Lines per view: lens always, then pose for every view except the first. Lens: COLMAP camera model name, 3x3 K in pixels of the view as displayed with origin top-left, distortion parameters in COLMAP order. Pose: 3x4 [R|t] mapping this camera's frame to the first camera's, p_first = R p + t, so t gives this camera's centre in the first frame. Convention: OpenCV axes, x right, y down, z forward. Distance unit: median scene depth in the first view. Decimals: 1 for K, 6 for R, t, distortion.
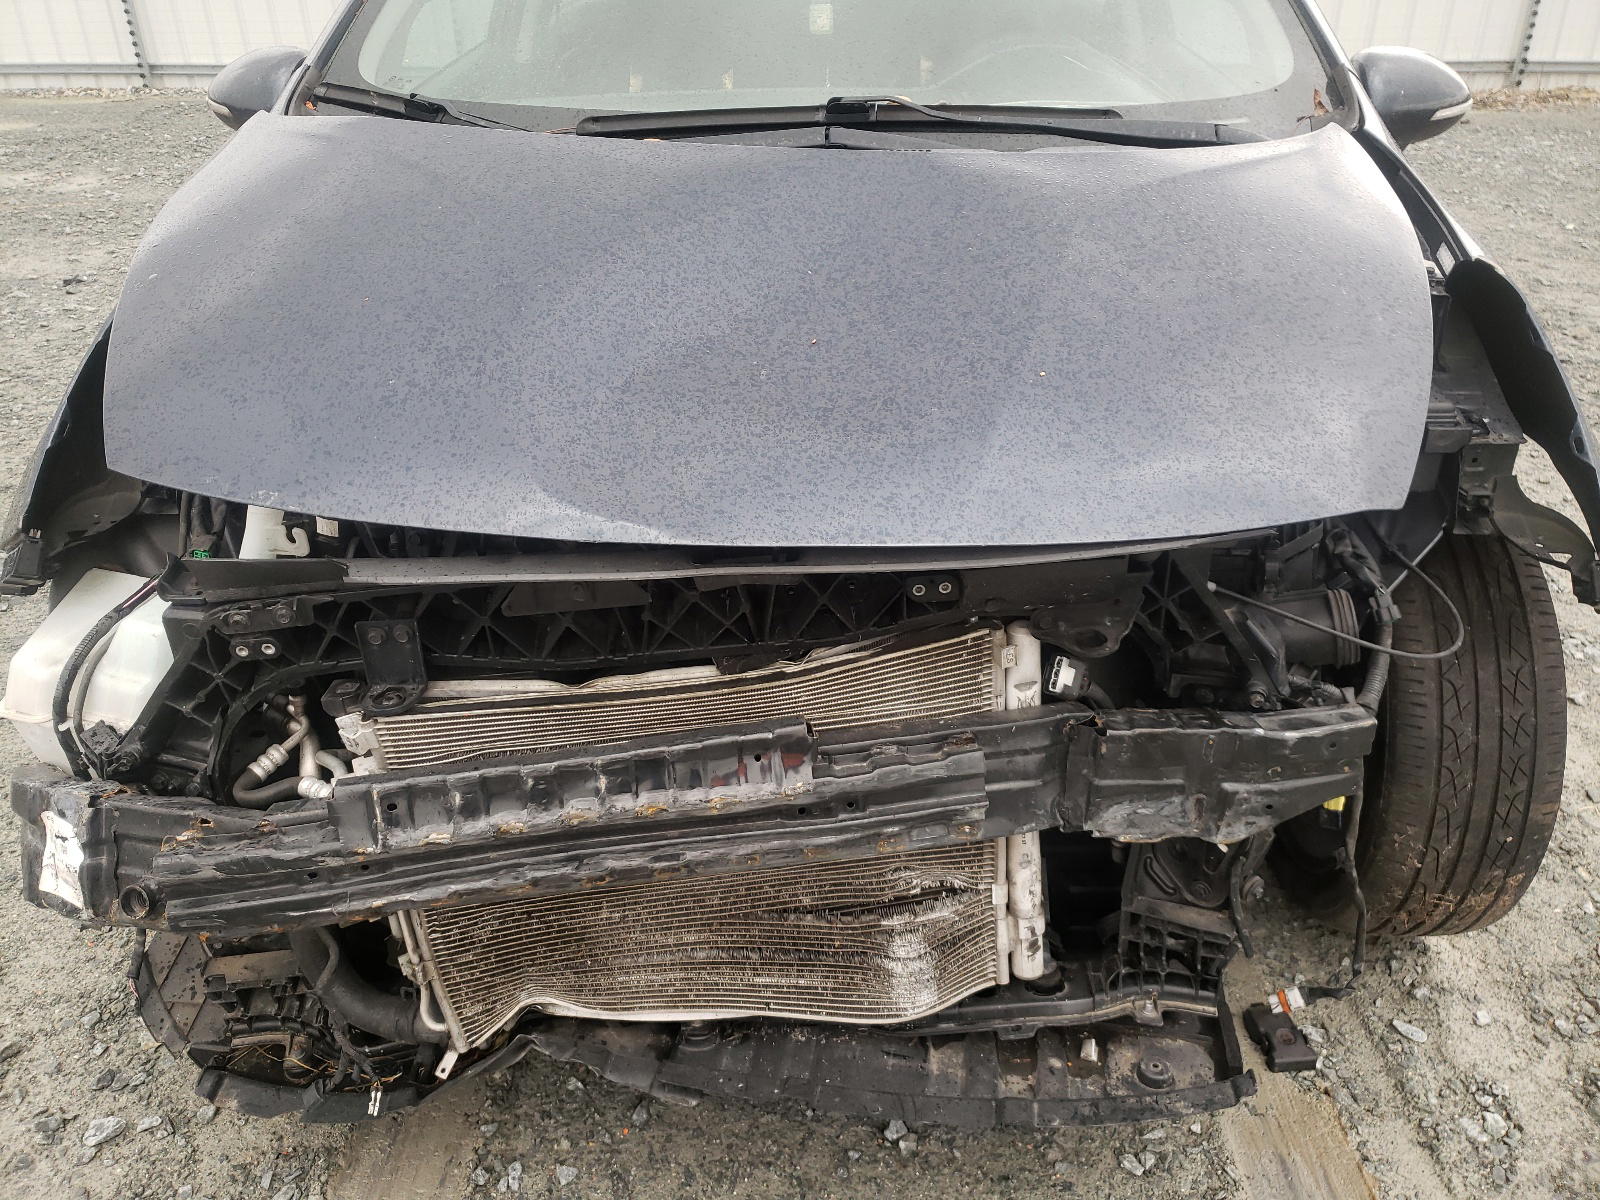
lens RADIAL K [[1317.2, 0, 817.2], [0, 1317.2, 580.1], [0, 0, 1]] dist [-0.031799, 0.121629]
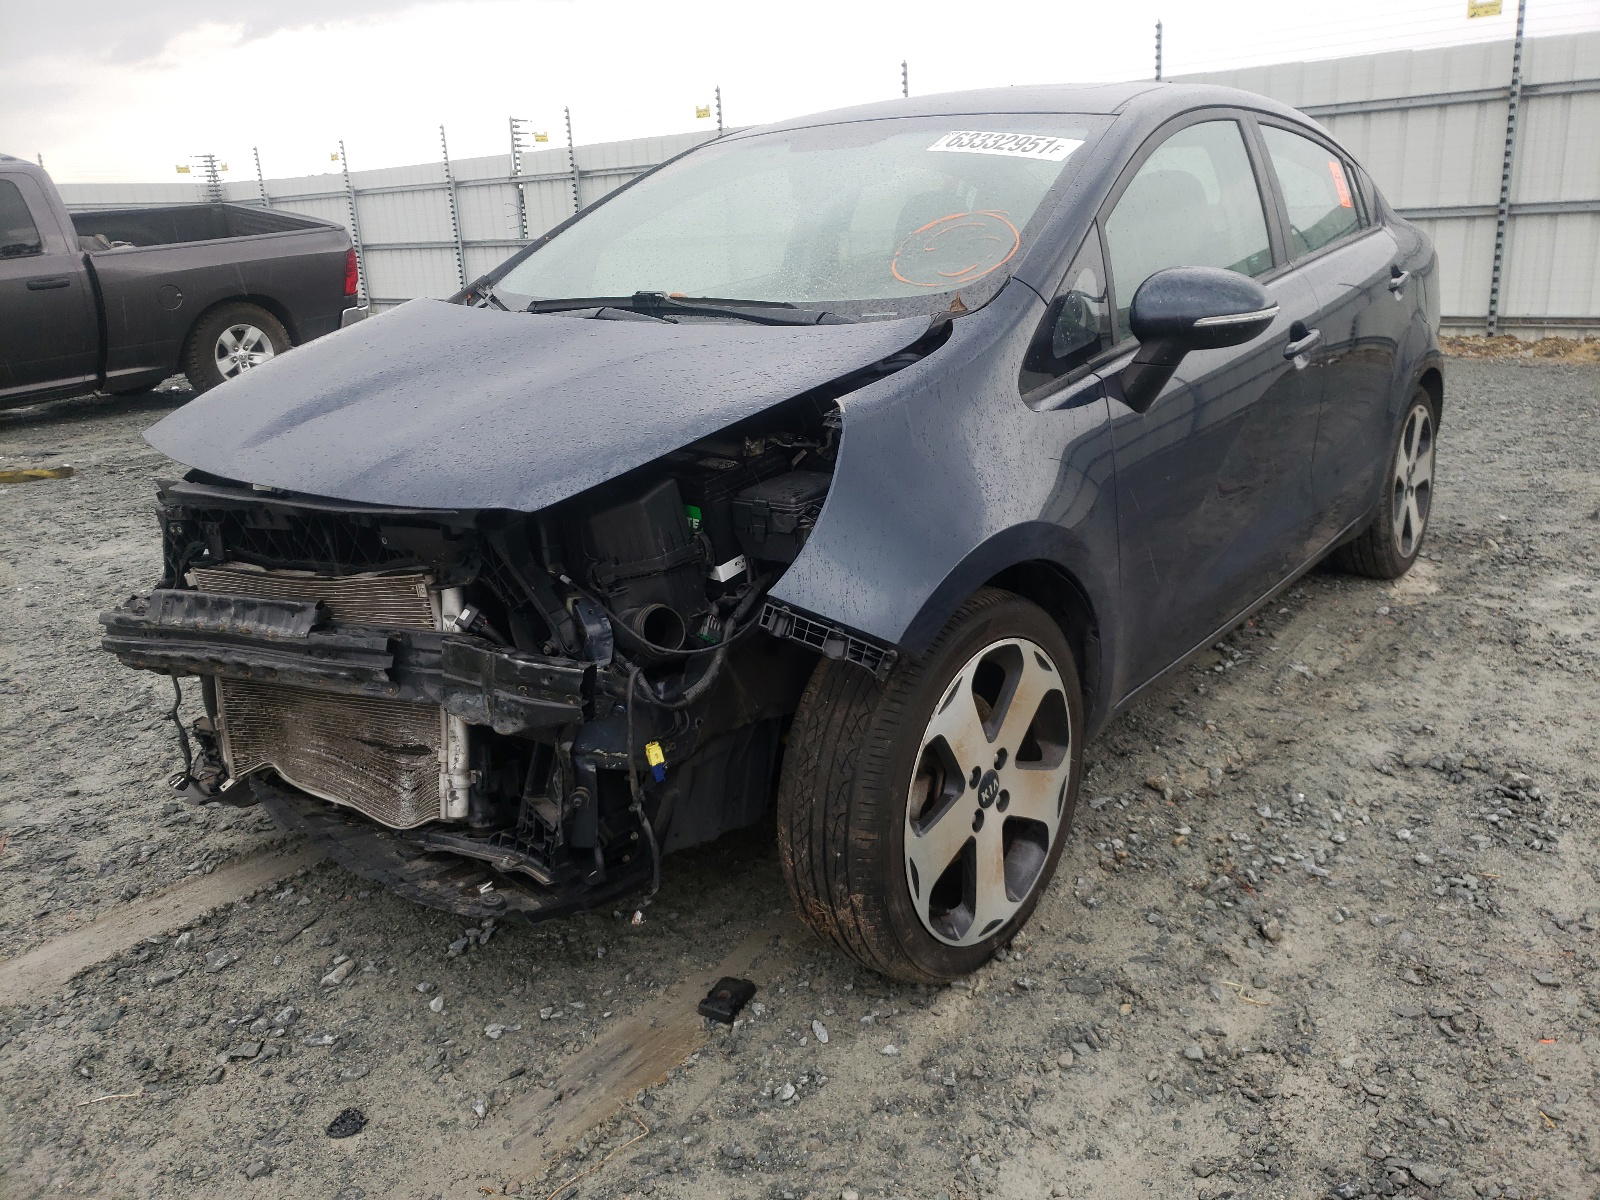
lens RADIAL K [[1298.6, 0, 809.1], [0, 1298.6, 601.7], [0, 0, 1]] dist [0.114481, -0.113126]
pose [[0.798924, 0.142581, -0.584286, 1.341459], [-0.237898, 0.967179, -0.089273, 0.091974], [0.552381, 0.210323, 0.806622, -0.069709]]
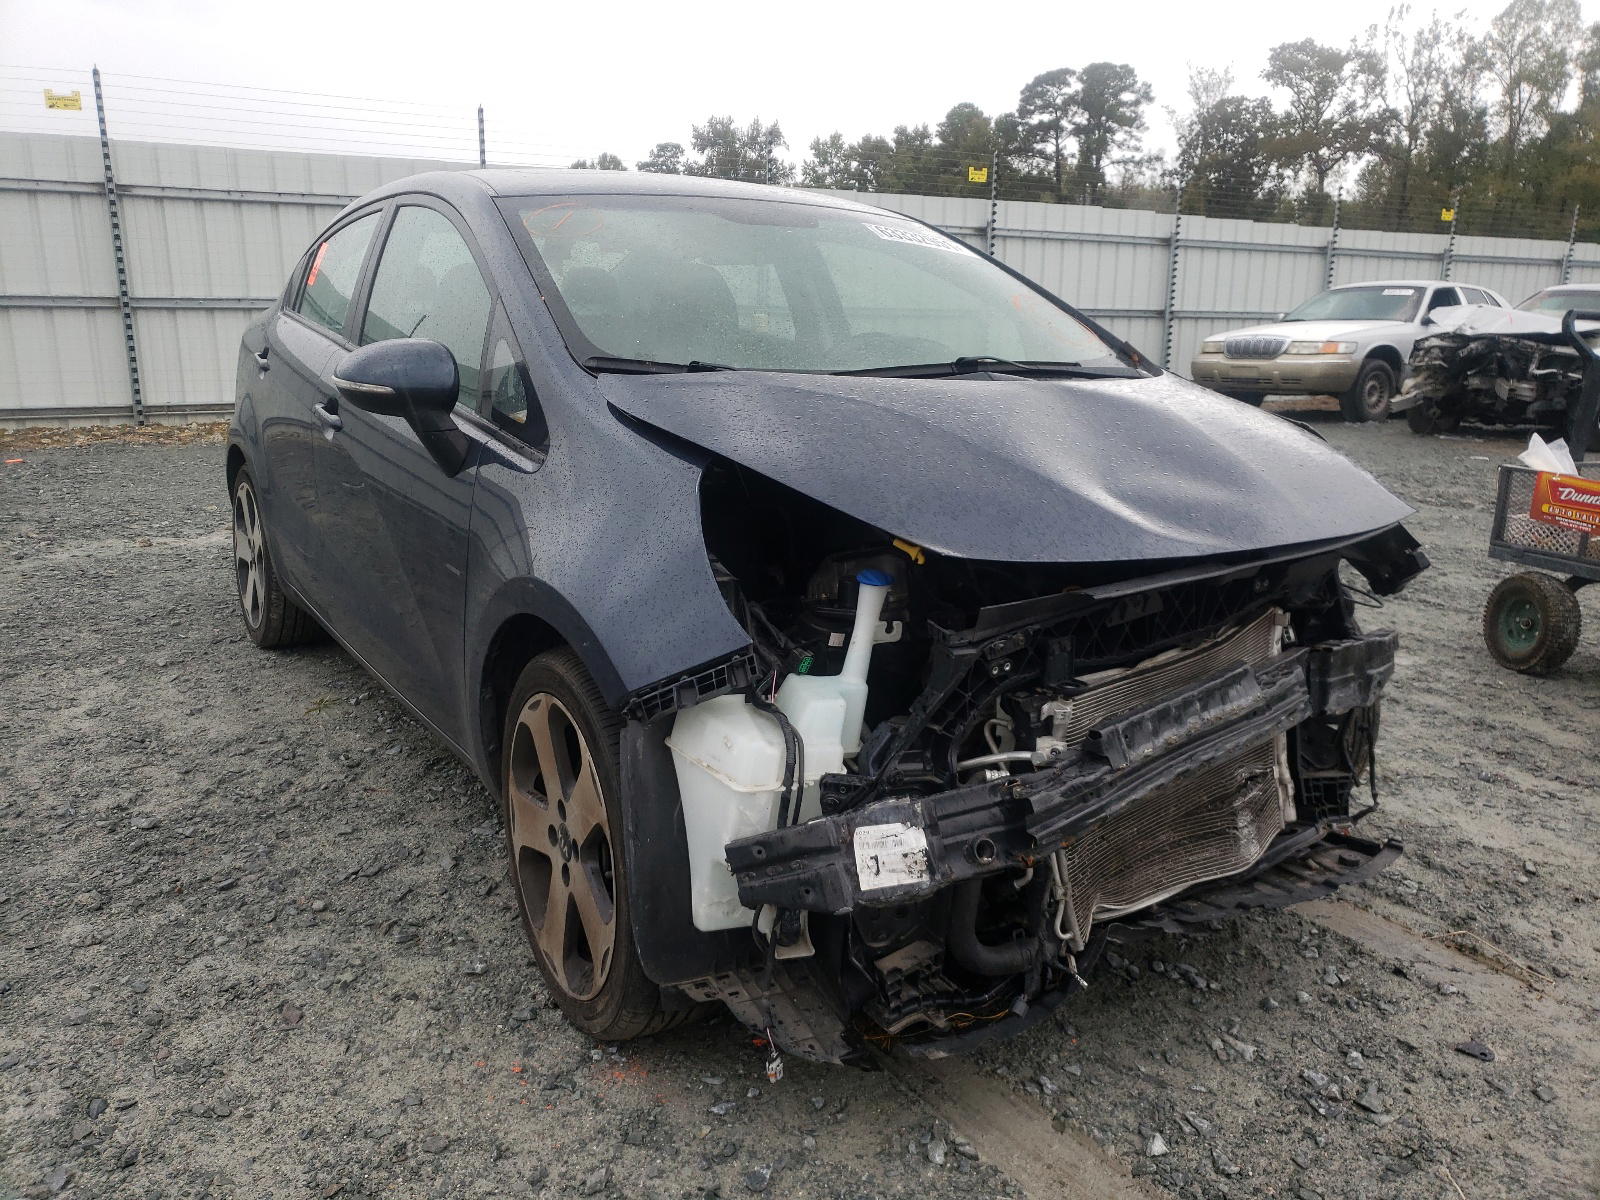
lens RADIAL K [[1308.1, 0, 833.6], [0, 1308.1, 595.0], [0, 0, 1]] dist [0.031675, 0.005861]
pose [[0.811589, -0.120102, 0.571751, -1.236346], [0.249195, 0.956317, -0.152842, 0.131453], [-0.528418, 0.266522, 0.806065, -0.132898]]
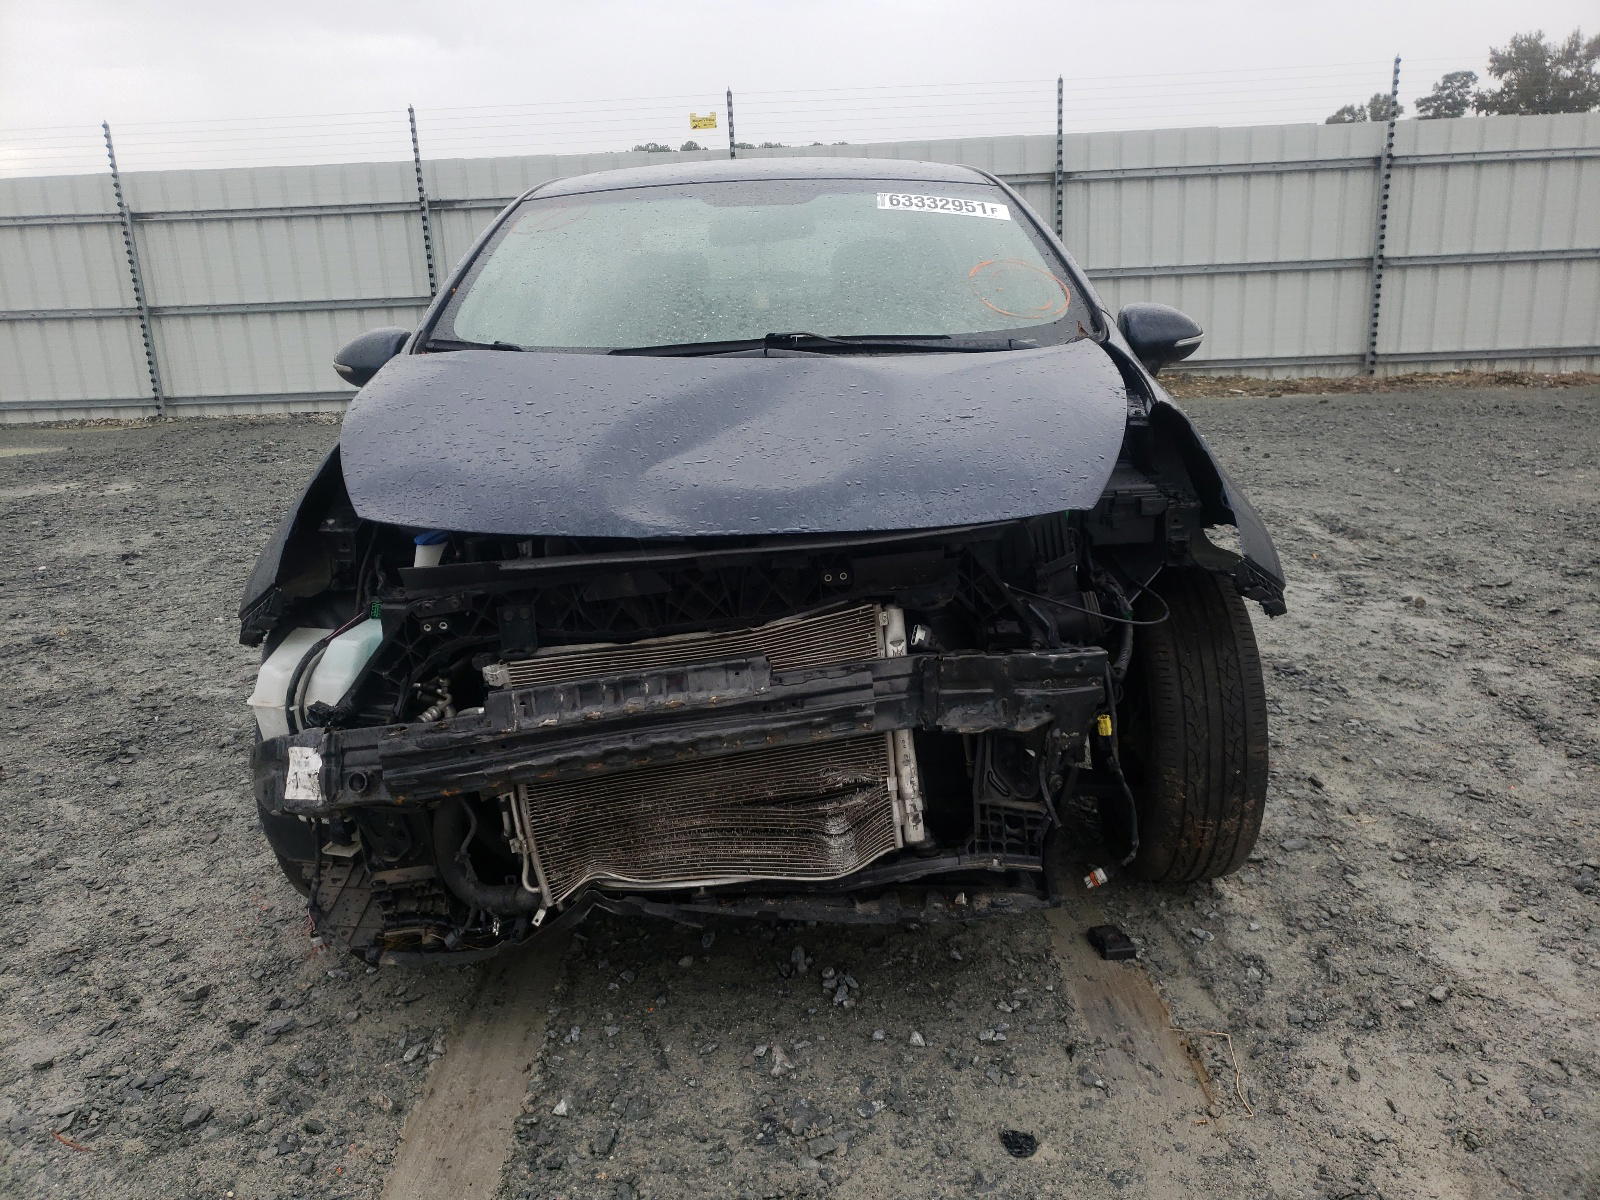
lens RADIAL K [[1298.6, 0, 809.1], [0, 1298.6, 601.7], [0, 0, 1]] dist [0.114481, -0.113126]
pose [[0.998704, -0.041180, 0.029921, 0.000555], [0.046612, 0.976050, -0.212496, 0.340185], [-0.020453, 0.213615, 0.976704, -0.554342]]
